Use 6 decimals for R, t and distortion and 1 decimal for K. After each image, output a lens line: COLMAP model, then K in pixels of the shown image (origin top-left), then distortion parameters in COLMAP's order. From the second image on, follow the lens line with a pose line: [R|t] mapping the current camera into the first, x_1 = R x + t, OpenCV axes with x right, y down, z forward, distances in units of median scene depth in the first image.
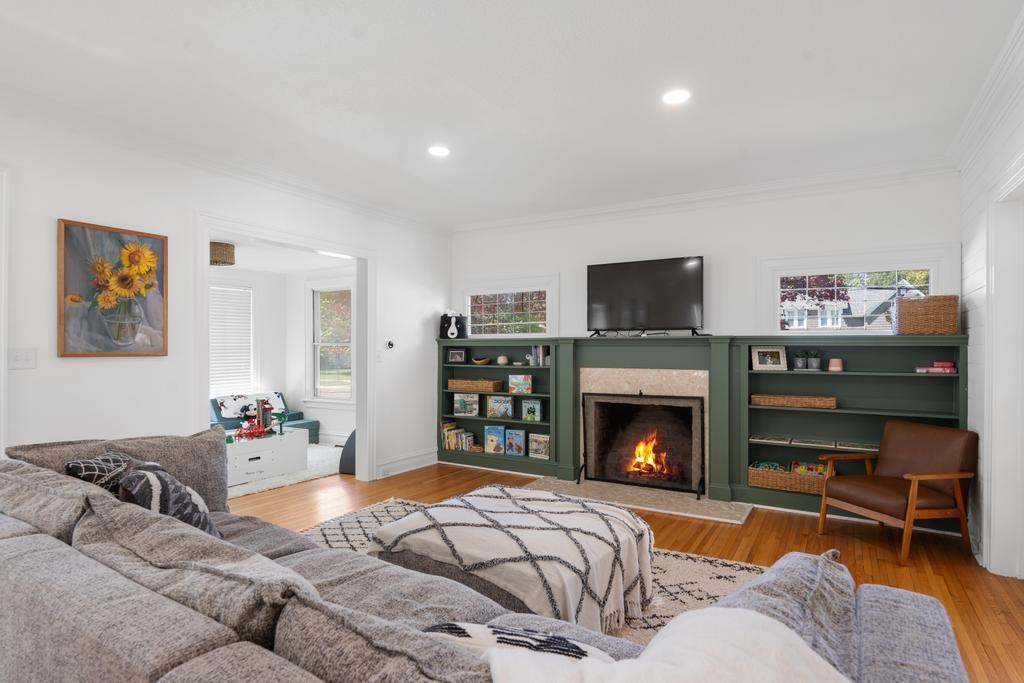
lens RADIAL K [[556.4, 0, 513.9], [0, 556.4, 360.5], [0, 0, 1]] dist [0.015848, -0.000357]
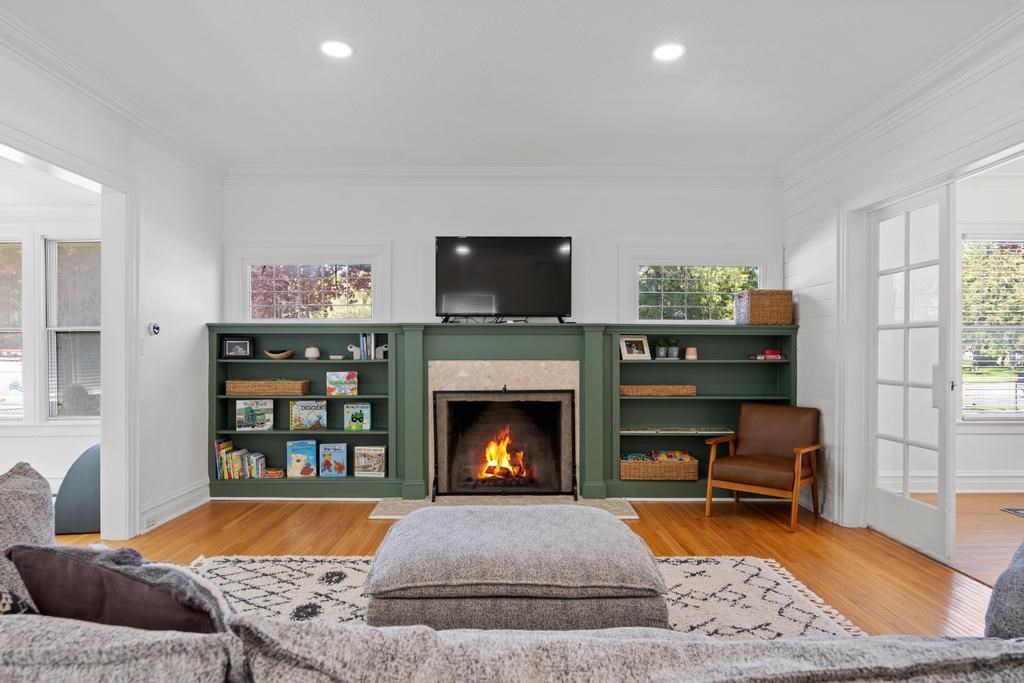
lens RADIAL K [[628.4, 0, 514.1], [0, 628.4, 360.0], [0, 0, 1]] dist [-0.001554, -0.000840]
pose [[0.854096, -0.009649, 0.520027, -0.250973], [0.010633, 0.999943, 0.001090, 0.012162], [-0.520007, 0.004598, 0.854149, 0.141820]]
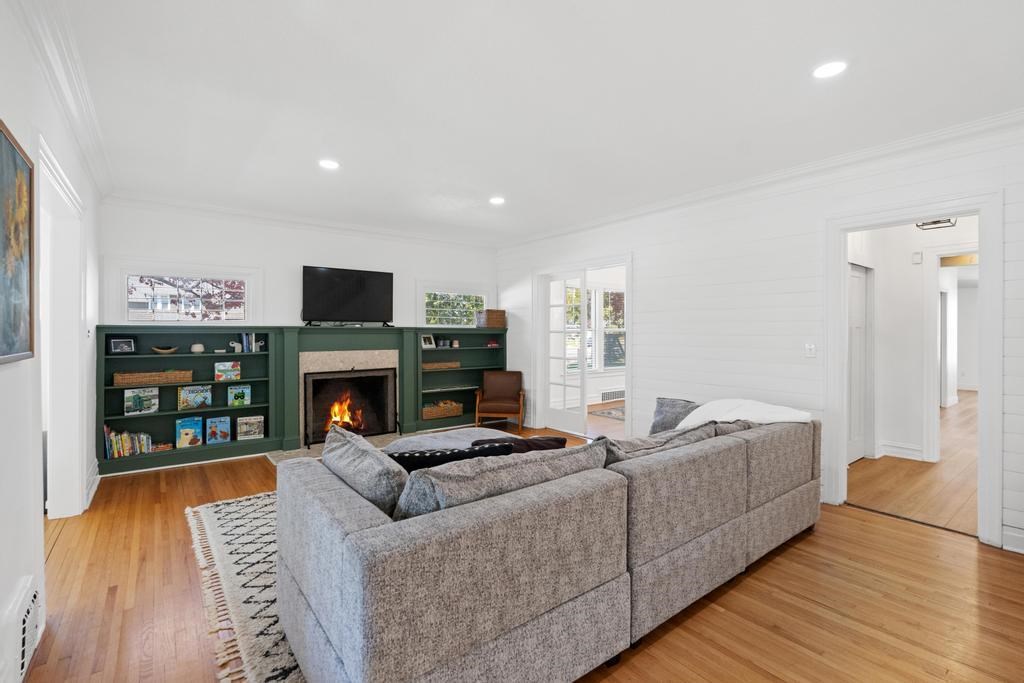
lens RADIAL K [[462.6, 0, 512.0], [0, 462.6, 341.5], [0, 0, 1]] dist [0.001392, 0.000375]
pose [[0.366044, -0.021869, 0.930340, -0.617004], [0.016274, 0.999721, 0.017097, -0.018595], [-0.930455, 0.008882, 0.366298, 0.220179]]
